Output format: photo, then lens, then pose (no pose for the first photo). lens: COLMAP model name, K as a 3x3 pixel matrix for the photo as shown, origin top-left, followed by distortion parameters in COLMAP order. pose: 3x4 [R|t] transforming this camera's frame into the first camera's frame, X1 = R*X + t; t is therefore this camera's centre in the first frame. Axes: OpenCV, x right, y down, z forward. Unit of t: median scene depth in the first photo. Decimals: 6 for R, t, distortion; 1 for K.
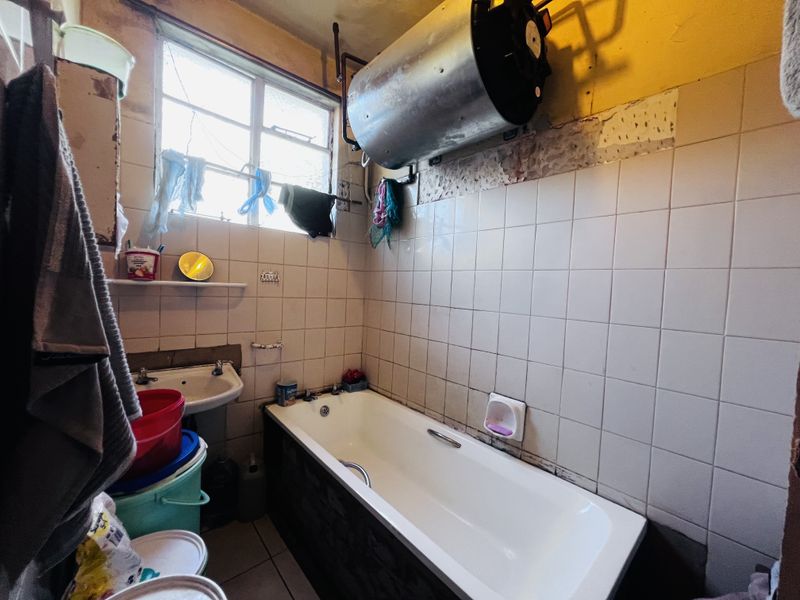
lens RADIAL K [[320.5, 0, 399.1], [0, 320.5, 298.4], [0, 0, 1]] dist [0.000469, 0.000041]
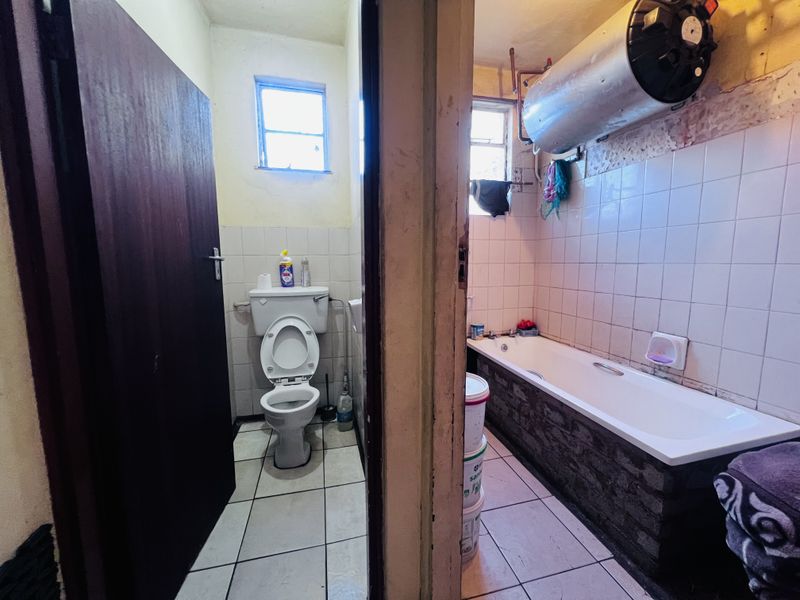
lens RADIAL K [[320.5, 0, 399.1], [0, 320.5, 298.4], [0, 0, 1]] dist [0.000469, 0.000041]
pose [[0.883896, -0.000881, -0.467682, 0.005008], [0.033908, 0.997487, 0.062205, 0.055881], [0.466452, -0.070841, 0.881705, -0.422894]]
